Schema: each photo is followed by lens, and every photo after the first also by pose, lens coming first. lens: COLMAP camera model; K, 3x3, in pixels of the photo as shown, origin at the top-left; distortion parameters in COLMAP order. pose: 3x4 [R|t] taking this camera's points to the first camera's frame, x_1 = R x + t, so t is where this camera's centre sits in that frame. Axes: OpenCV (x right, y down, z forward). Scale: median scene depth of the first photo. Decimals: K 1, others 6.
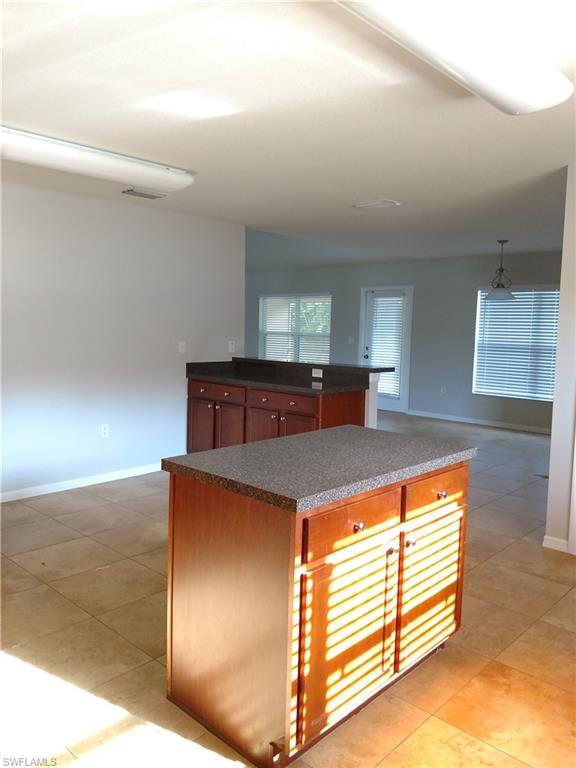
lens RADIAL K [[595.7, 0, 288.0], [0, 595.7, 384.0], [0, 0, 1]] dist [0.052286, -0.000195]
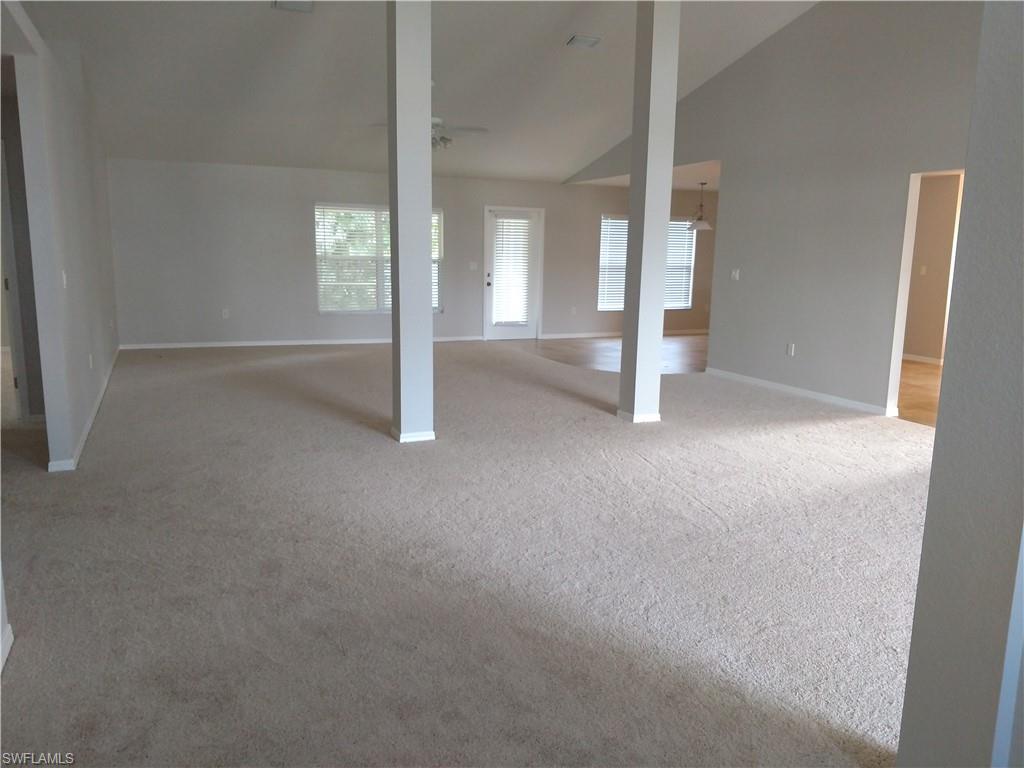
lens RADIAL K [[794.3, 0, 512.0], [0, 794.3, 384.0], [0, 0, 1]] dist [0.052286, -0.000195]
pose [[0.333162, -0.163793, 0.928534, -1.080628], [0.087334, 0.985923, 0.142580, -0.070744], [-0.938816, 0.033590, 0.342777, 0.611159]]
